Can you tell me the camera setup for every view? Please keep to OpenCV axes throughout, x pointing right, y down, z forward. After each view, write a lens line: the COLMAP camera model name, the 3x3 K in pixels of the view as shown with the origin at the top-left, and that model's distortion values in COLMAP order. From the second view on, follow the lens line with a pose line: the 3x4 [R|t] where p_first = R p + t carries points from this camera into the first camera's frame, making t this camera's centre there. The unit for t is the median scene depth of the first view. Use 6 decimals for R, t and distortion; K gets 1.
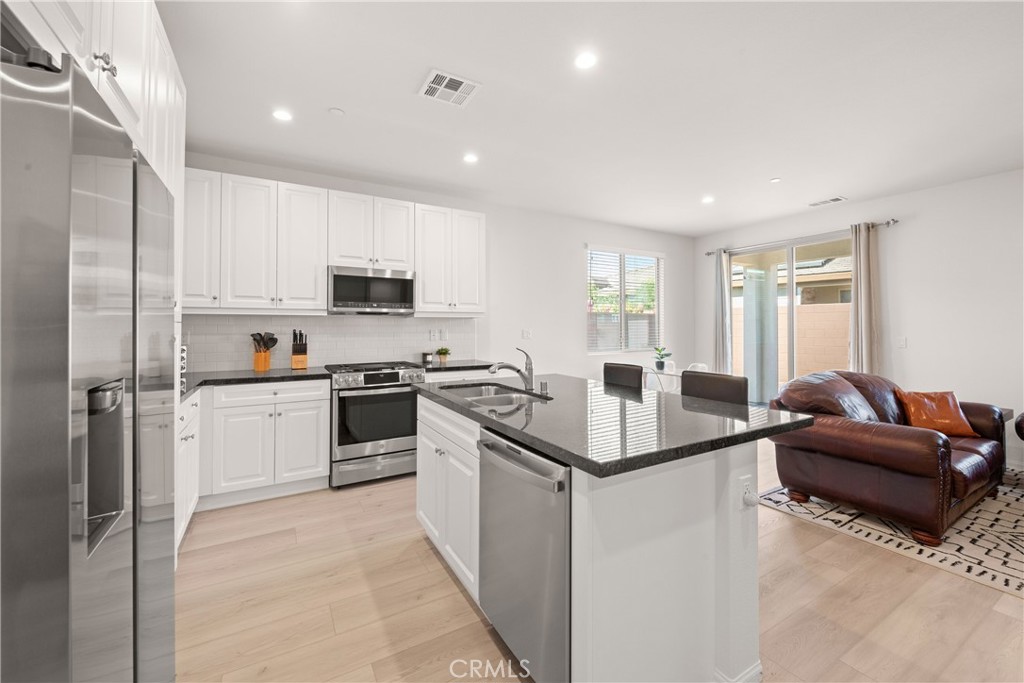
lens RADIAL K [[412.1, 0, 518.5], [0, 412.1, 320.5], [0, 0, 1]] dist [0.004482, 0.000194]
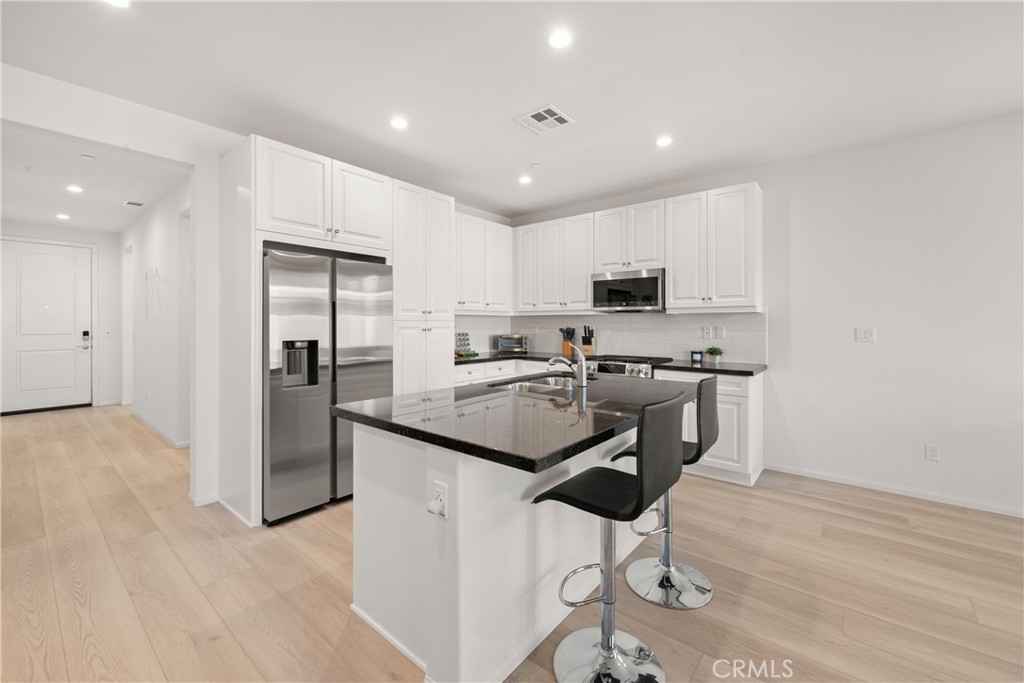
lens RADIAL K [[412.1, 0, 517.4], [0, 412.1, 325.0], [0, 0, 1]] dist [0.004482, 0.000194]
pose [[0.341370, 0.002328, -0.939926, 0.600135], [0.013785, 0.999877, 0.007482, 0.007035], [0.939828, -0.015511, 0.341296, 0.345059]]
